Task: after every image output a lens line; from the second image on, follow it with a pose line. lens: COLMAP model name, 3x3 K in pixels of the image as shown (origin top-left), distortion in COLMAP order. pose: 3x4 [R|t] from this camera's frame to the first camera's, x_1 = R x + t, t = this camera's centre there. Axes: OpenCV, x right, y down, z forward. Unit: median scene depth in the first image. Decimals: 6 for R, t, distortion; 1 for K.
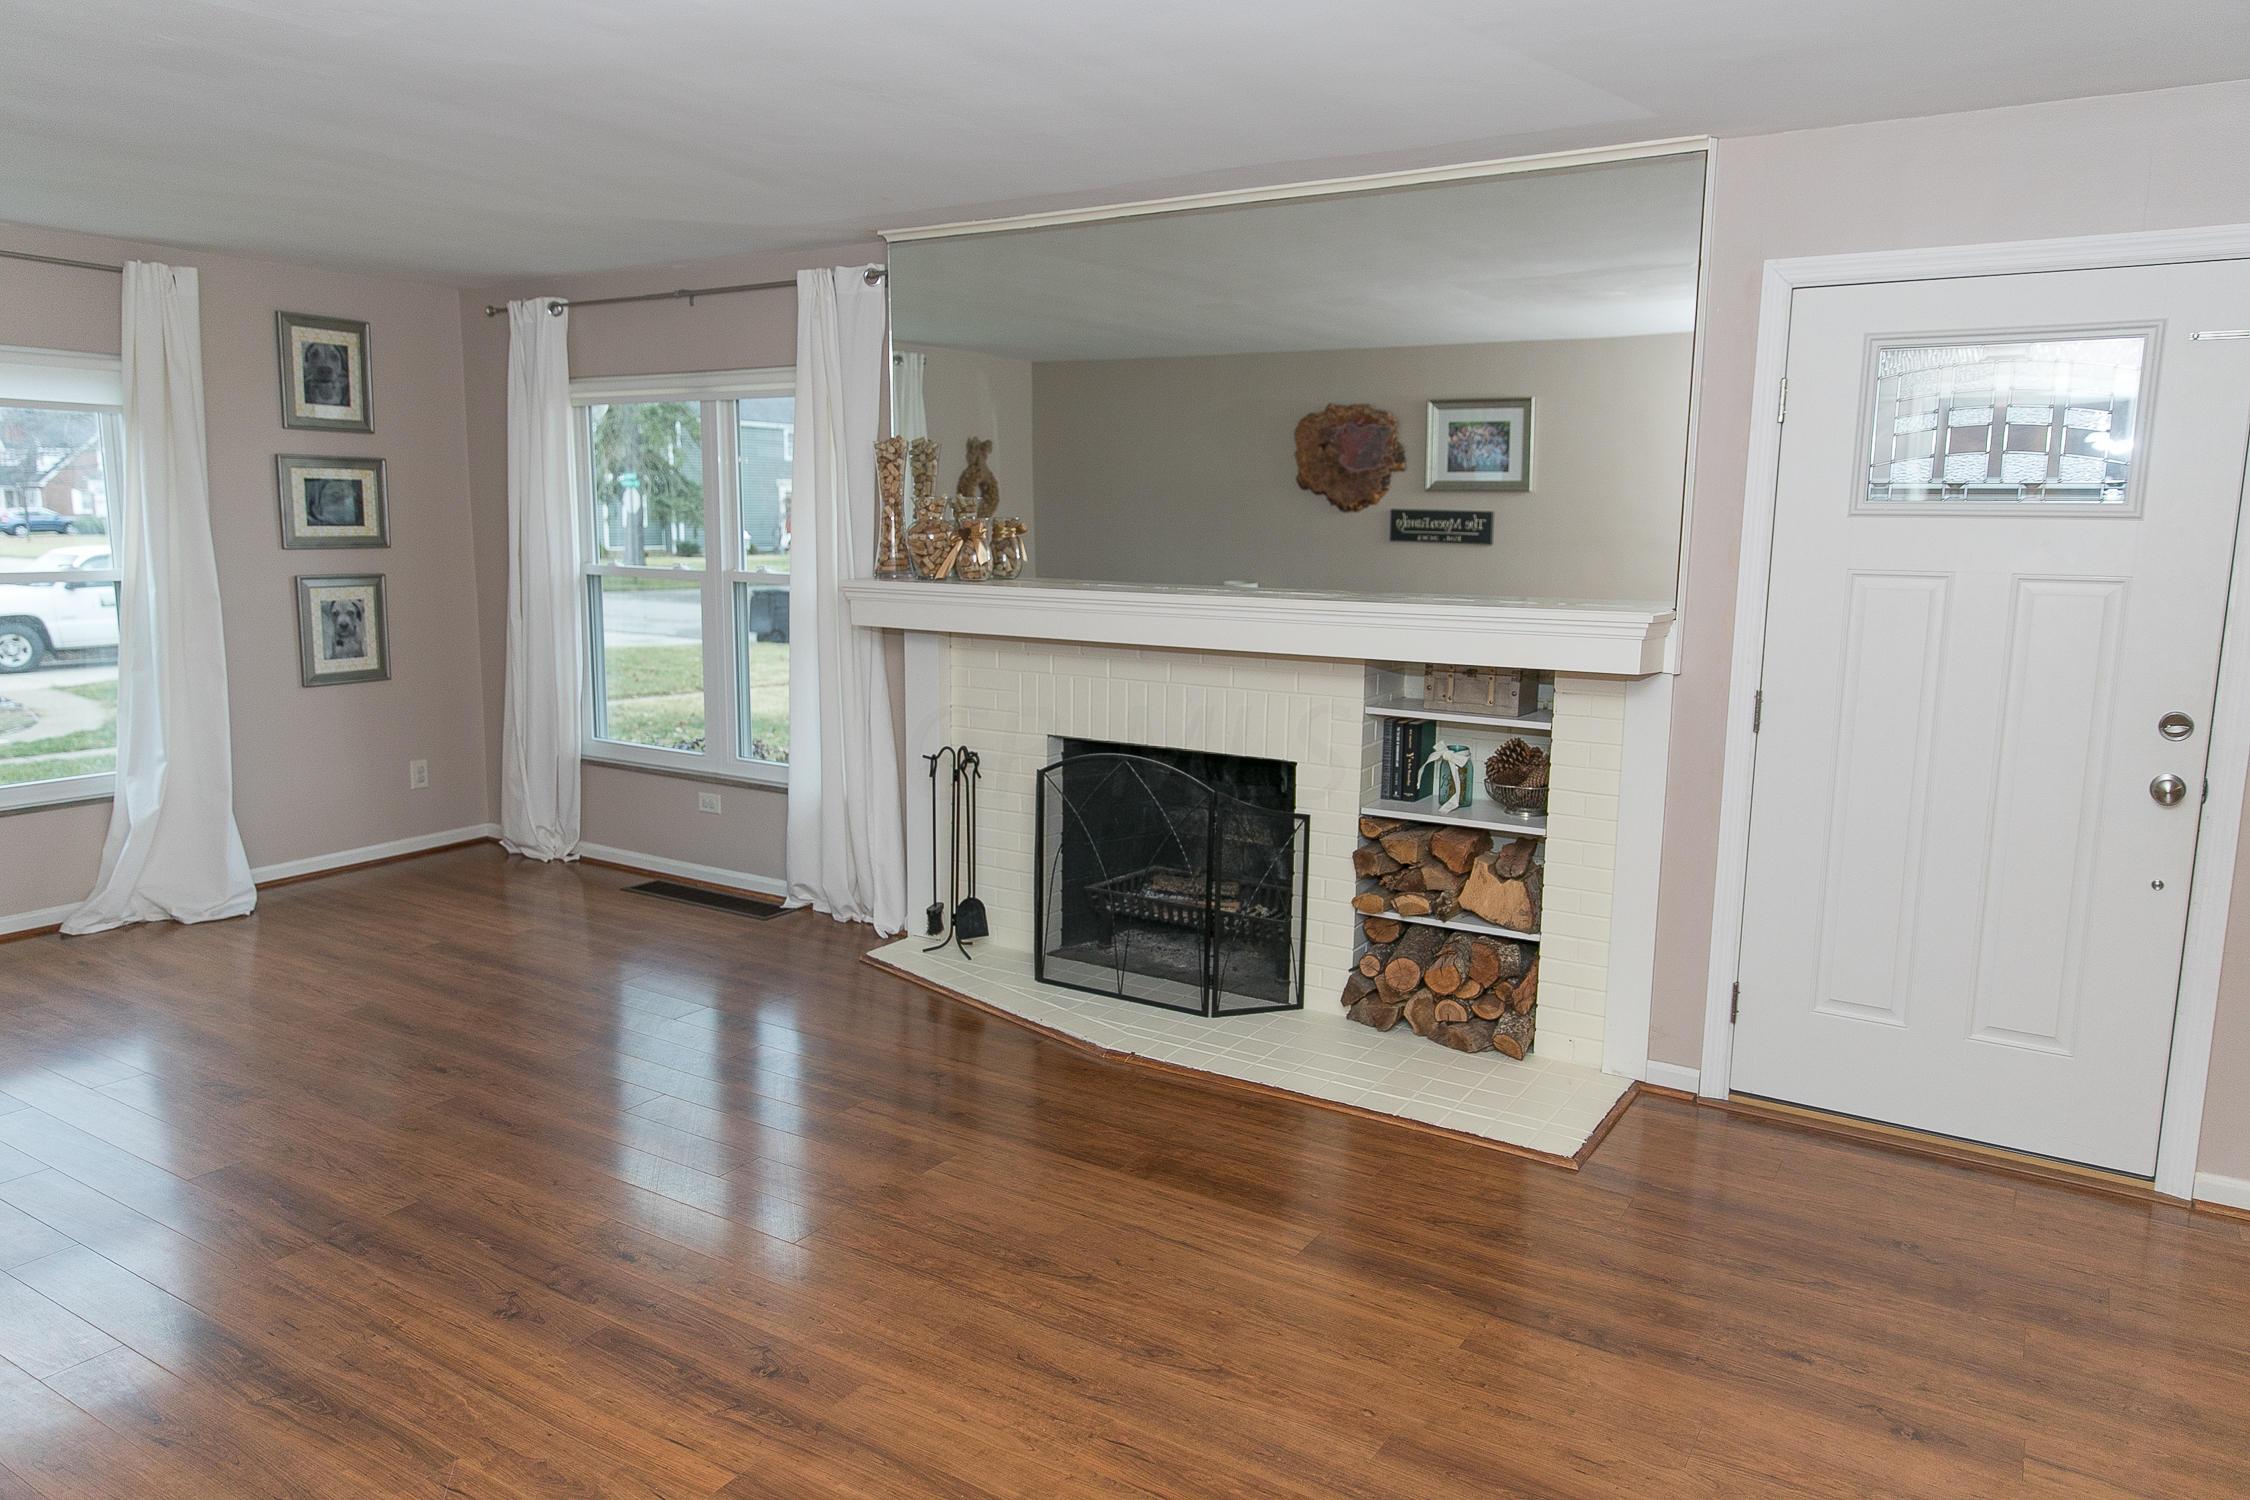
lens RADIAL K [[1485.8, 0, 1125.0], [0, 1485.8, 750.0], [0, 0, 1]] dist [-0.001024, 0.035867]
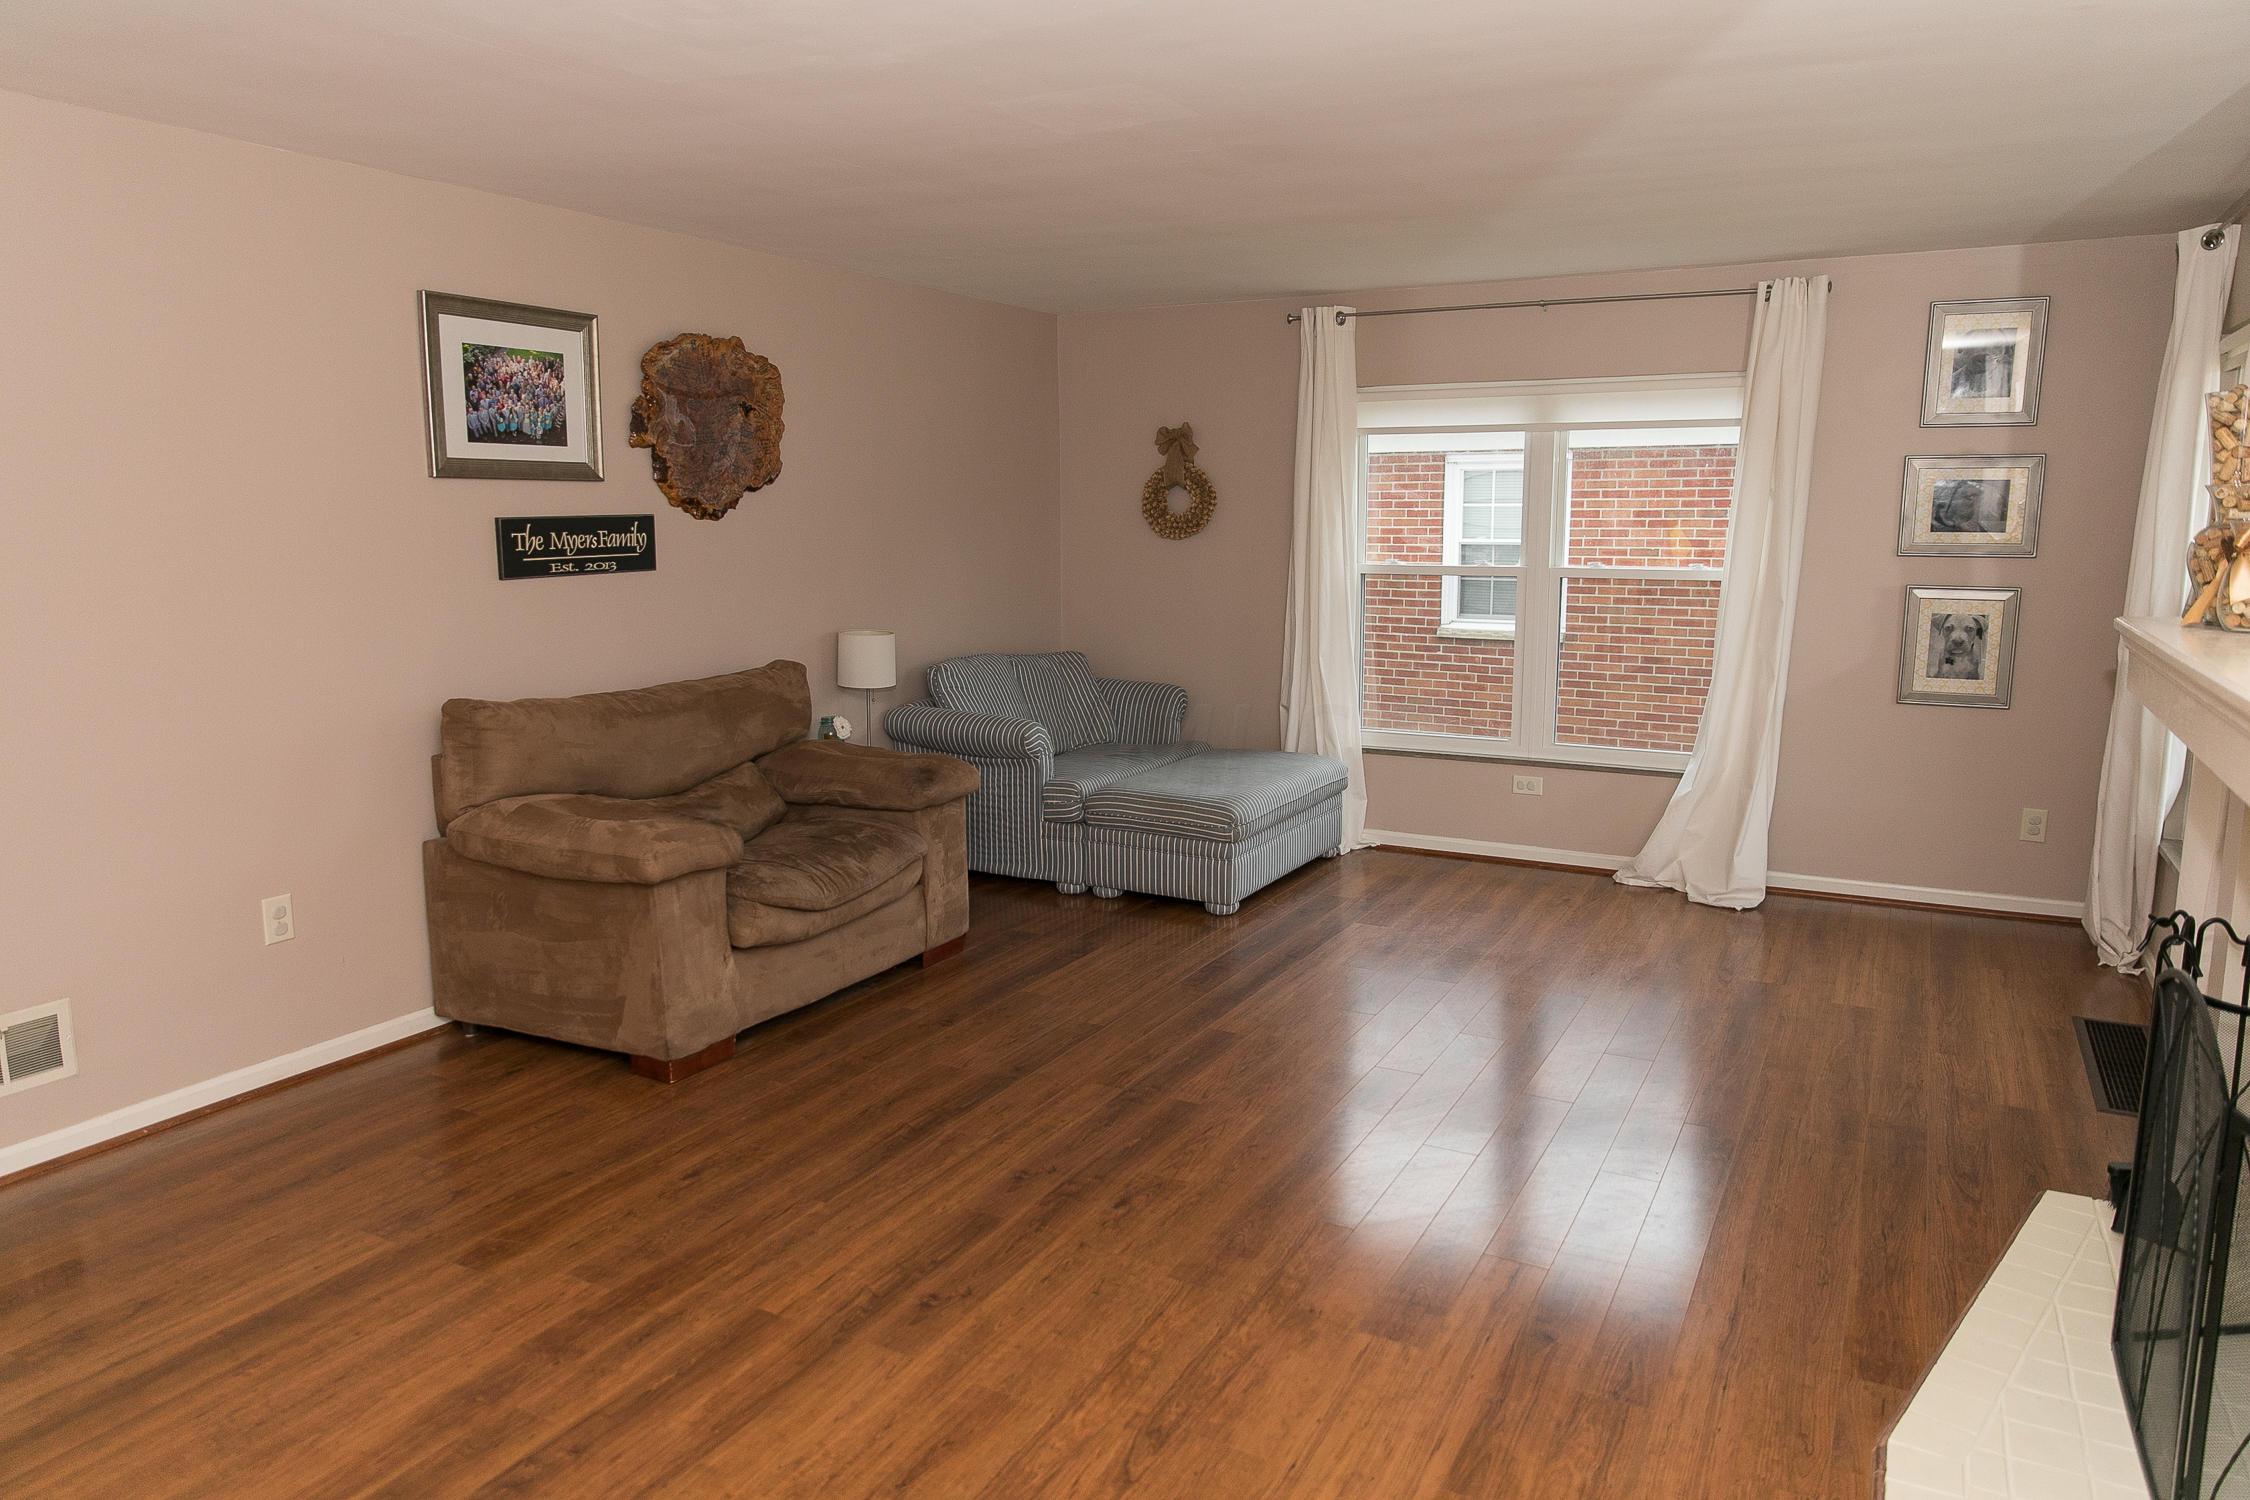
lens RADIAL K [[1472.0, 0, 1124.9], [0, 1472.0, 782.7], [0, 0, 1]] dist [0.034034, 0.000452]
pose [[0.070816, 0.171866, -0.982572, 0.379501], [-0.152137, 0.975381, 0.159643, -0.075605], [0.985819, 0.138181, 0.095220, 0.477443]]
